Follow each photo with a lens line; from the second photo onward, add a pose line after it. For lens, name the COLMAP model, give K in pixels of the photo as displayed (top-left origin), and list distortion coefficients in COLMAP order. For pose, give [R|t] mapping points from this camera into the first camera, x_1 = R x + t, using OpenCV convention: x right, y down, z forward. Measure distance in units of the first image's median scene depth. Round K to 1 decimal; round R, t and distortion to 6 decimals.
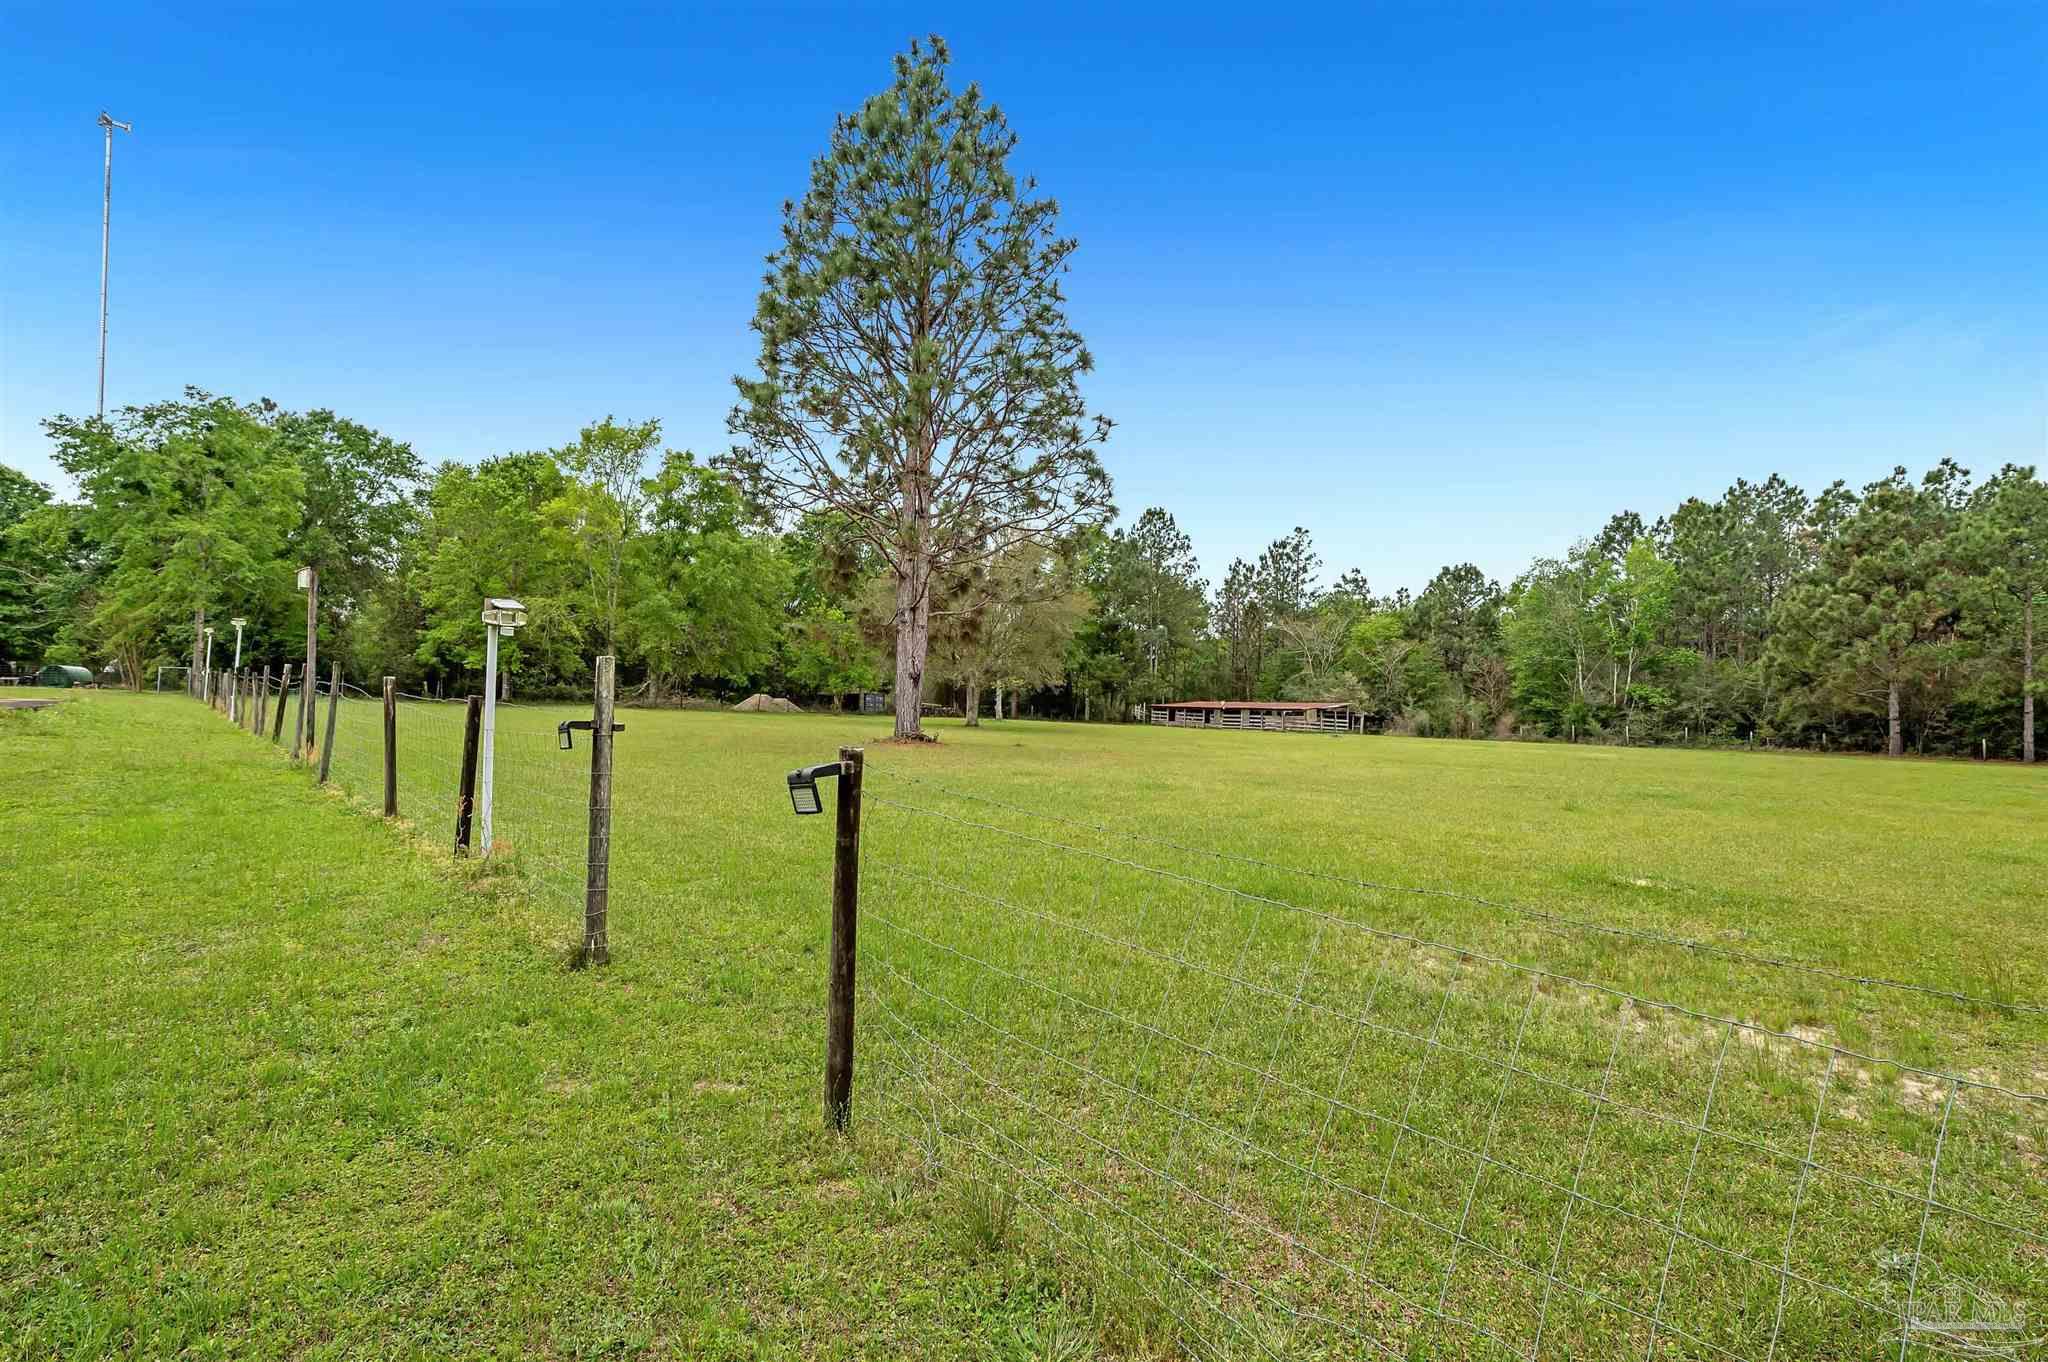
lens RADIAL K [[1122.6, 0, 1024.0], [0, 1122.6, 681.0], [0, 0, 1]] dist [-0.001384, -0.000117]
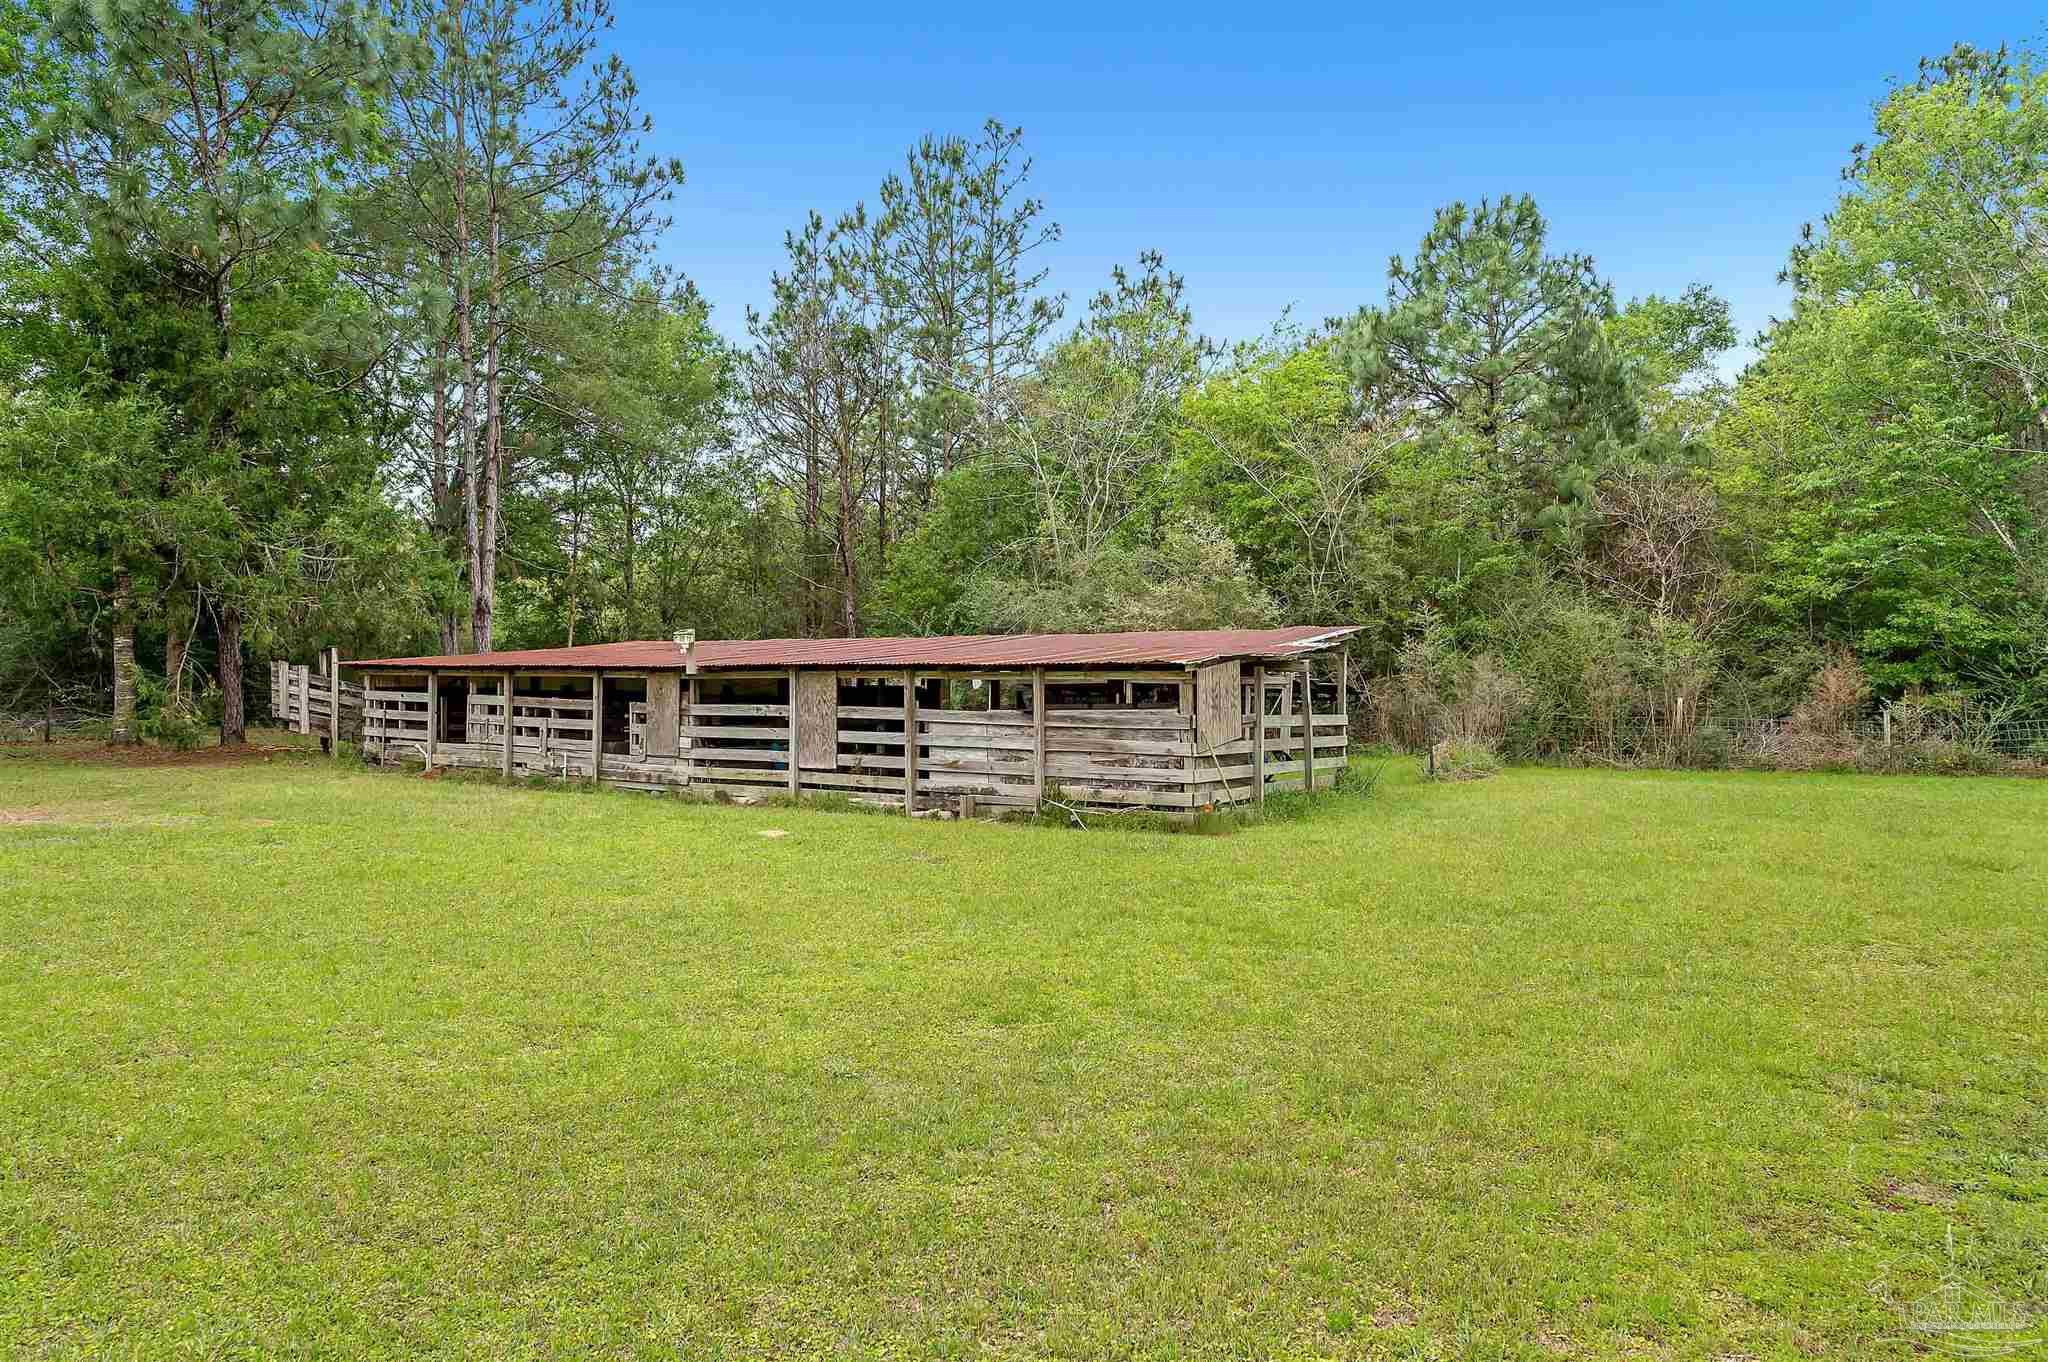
lens RADIAL K [[1536.8, 0, 1024.0], [0, 1536.8, 681.0], [0, 0, 1]] dist [-0.006350, -0.001798]
pose [[0.954770, -0.026119, 0.296195, 0.142682], [0.015317, 0.999132, 0.038730, 0.015969], [-0.296950, -0.032442, 0.954342, 0.691810]]
